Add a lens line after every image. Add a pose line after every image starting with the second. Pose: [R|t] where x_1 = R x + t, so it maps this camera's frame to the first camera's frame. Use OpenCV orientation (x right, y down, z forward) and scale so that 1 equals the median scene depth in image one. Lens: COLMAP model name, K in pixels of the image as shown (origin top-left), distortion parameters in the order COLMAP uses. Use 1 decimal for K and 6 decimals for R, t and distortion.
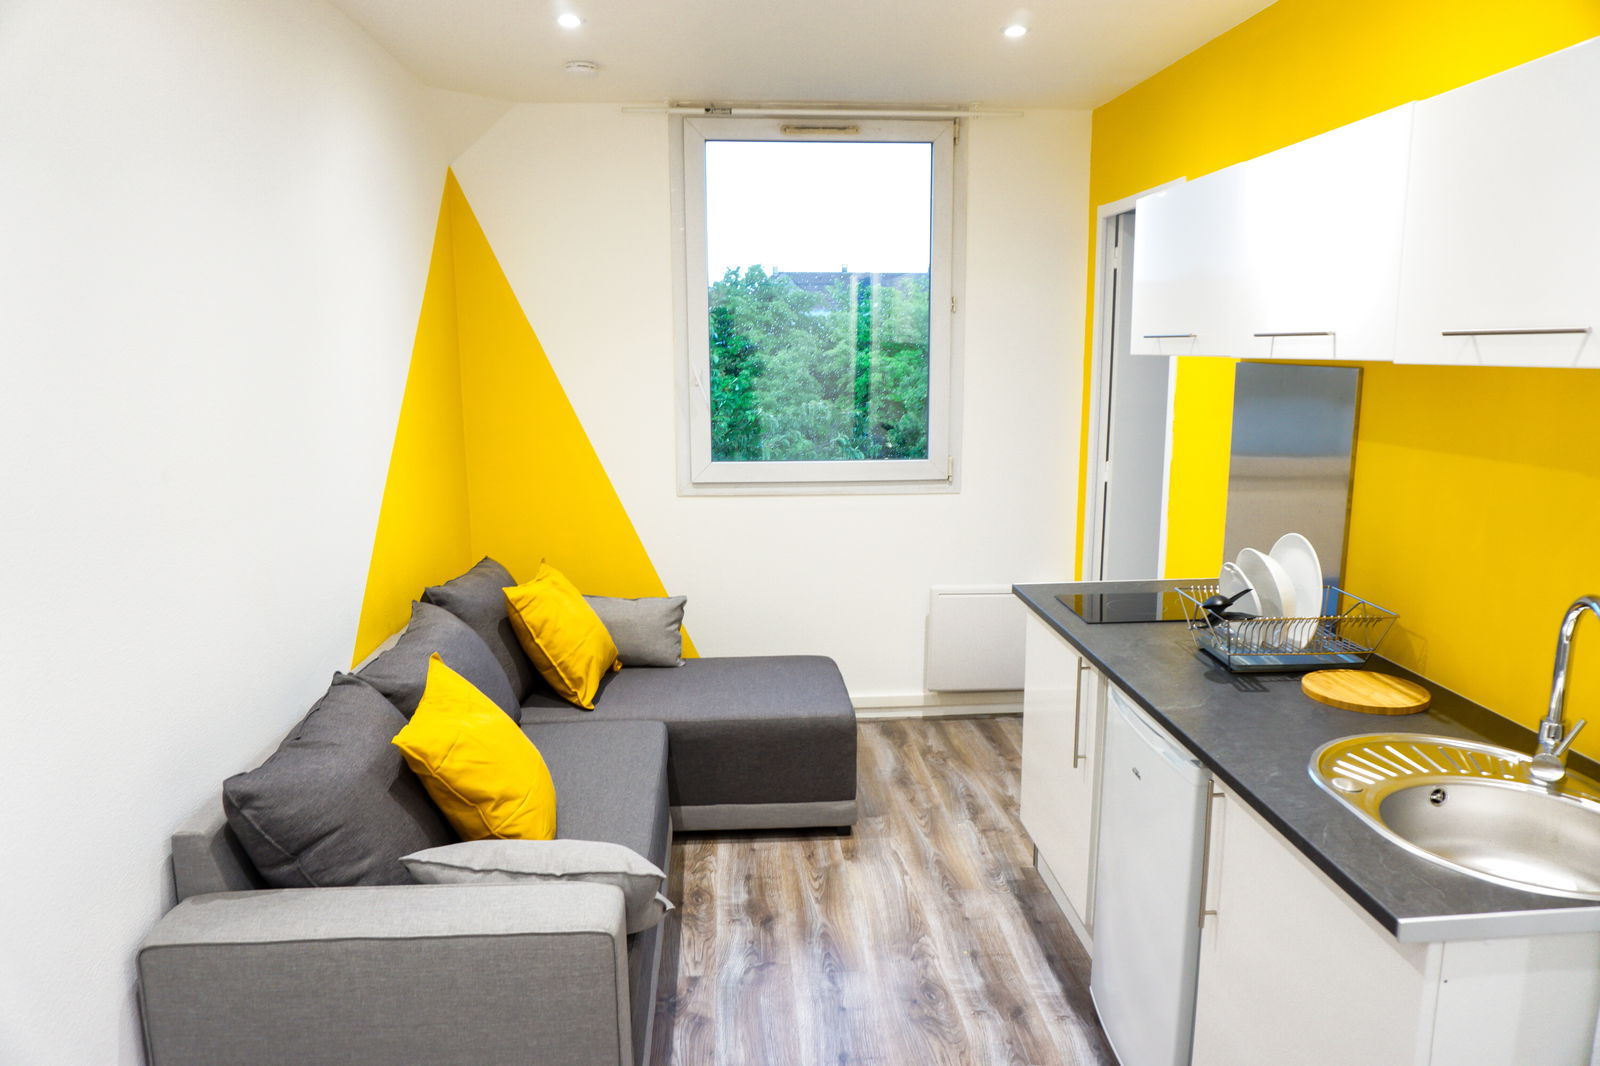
lens RADIAL K [[1052.3, 0, 801.4], [0, 1052.3, 526.1], [0, 0, 1]] dist [-0.082711, 0.037485]
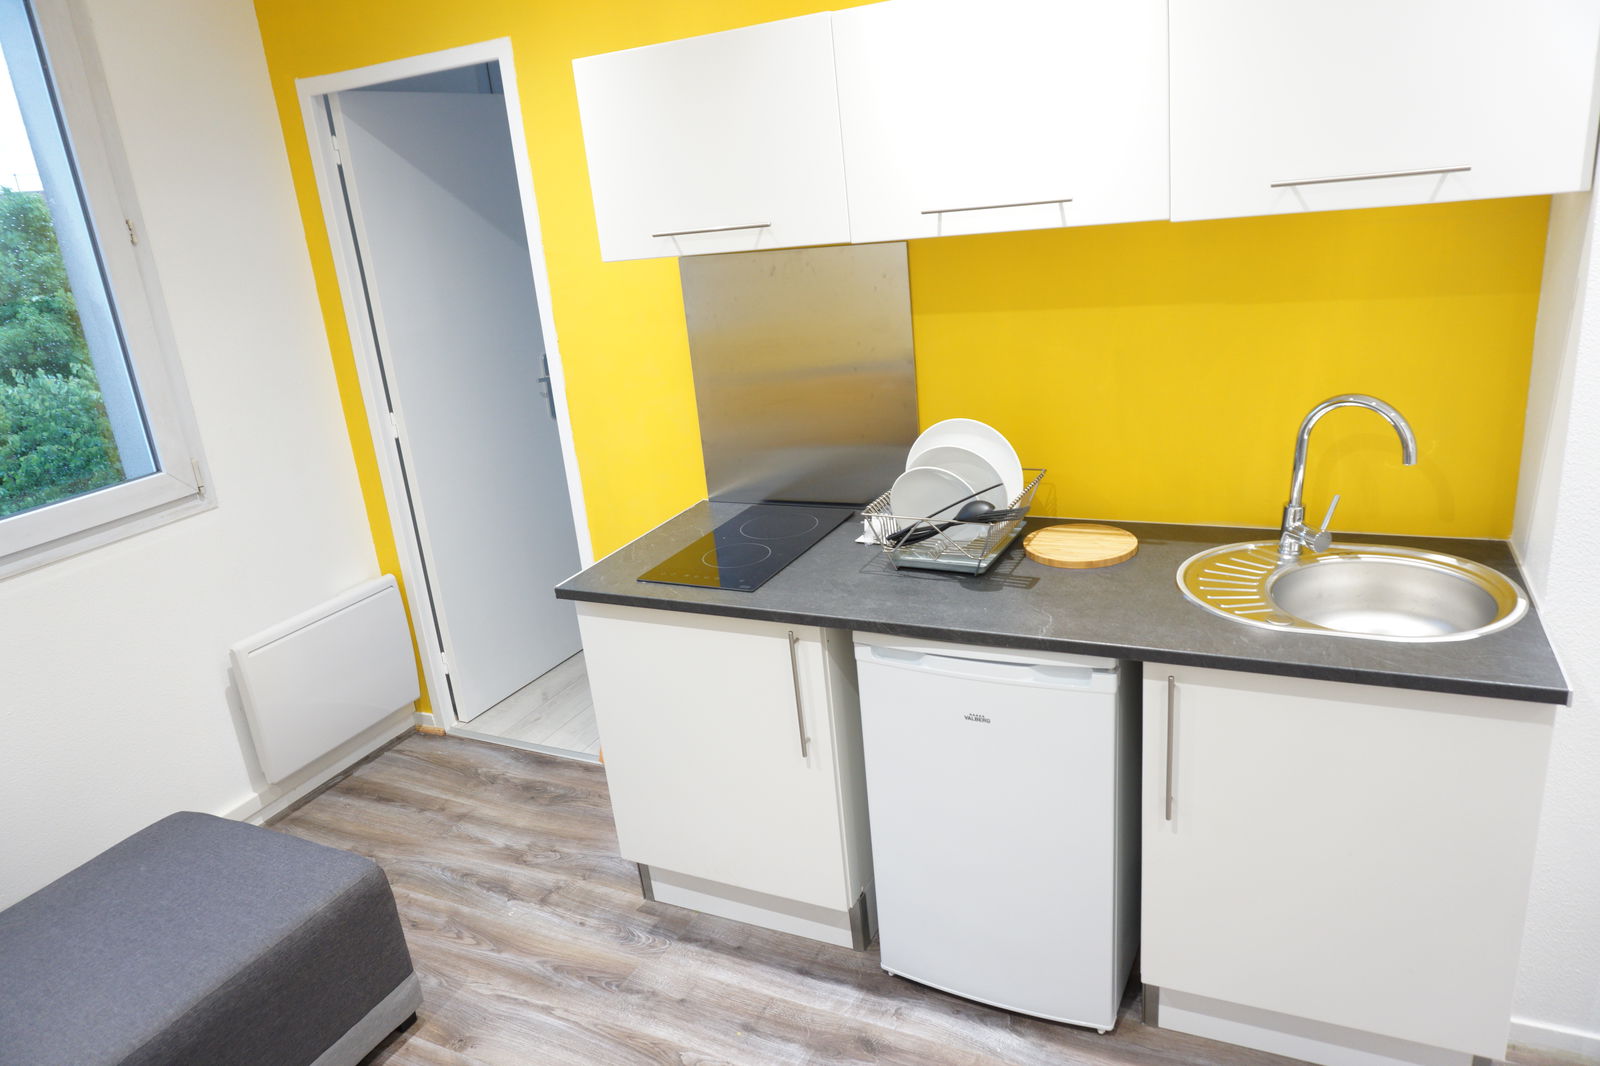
lens RADIAL K [[1052.3, 0, 801.4], [0, 1052.3, 526.1], [0, 0, 1]] dist [-0.082711, 0.037485]
pose [[0.491362, -0.309662, 0.814047, -0.304542], [0.238236, 0.946801, 0.216361, -0.104701], [-0.837739, 0.087623, 0.538995, 0.442090]]
